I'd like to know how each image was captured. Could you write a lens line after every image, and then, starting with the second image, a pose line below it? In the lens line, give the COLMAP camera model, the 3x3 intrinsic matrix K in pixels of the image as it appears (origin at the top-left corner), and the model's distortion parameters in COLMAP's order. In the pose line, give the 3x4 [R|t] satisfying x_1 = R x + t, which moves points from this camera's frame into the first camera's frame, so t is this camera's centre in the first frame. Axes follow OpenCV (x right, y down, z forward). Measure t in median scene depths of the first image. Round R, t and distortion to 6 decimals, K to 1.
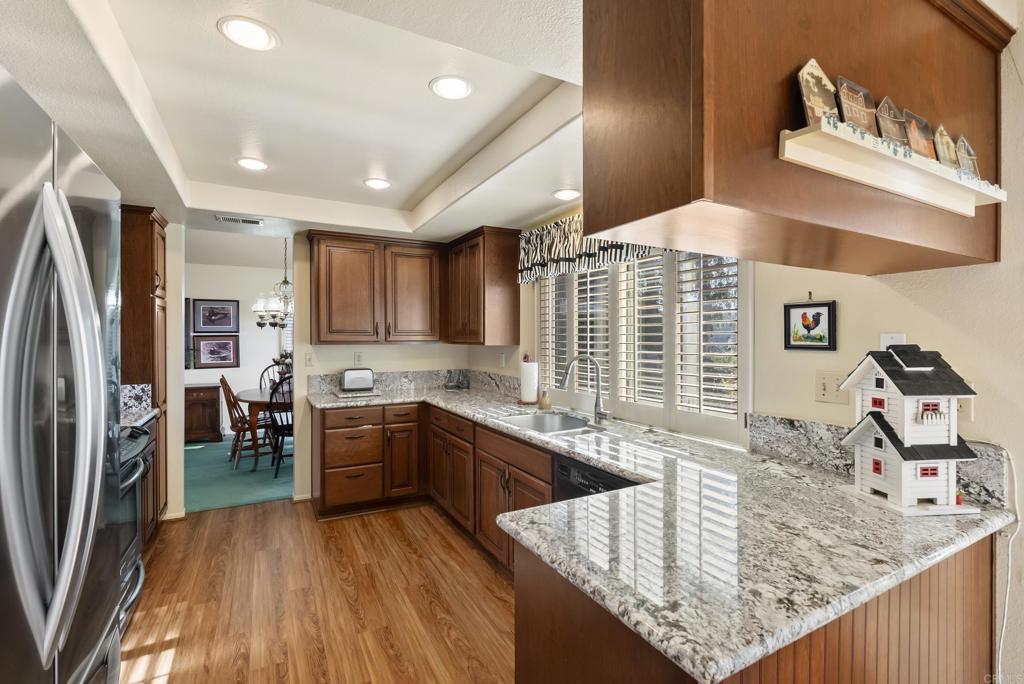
lens RADIAL K [[463.6, 0, 513.0], [0, 463.6, 343.5], [0, 0, 1]] dist [-0.003686, 0.000276]
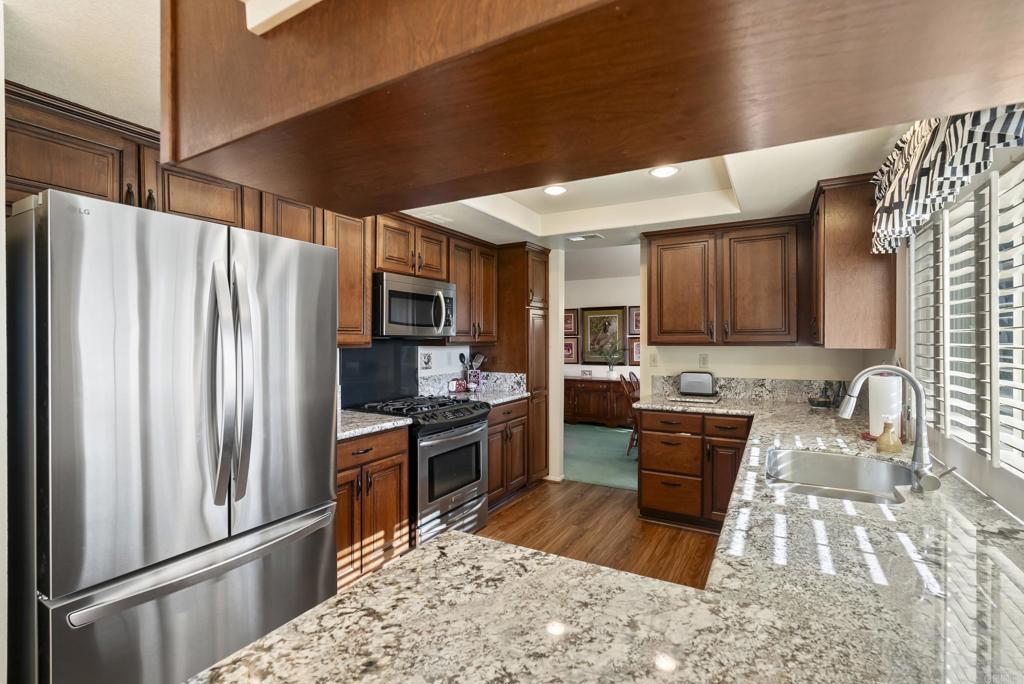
lens RADIAL K [[465.2, 0, 513.0], [0, 465.2, 342.5], [0, 0, 1]] dist [-0.001004, 0.000037]
pose [[0.530903, 0.003454, -0.847426, 0.285045], [-0.007684, 0.999970, -0.000739, -0.000991], [0.847398, 0.006904, 0.530914, 0.213673]]
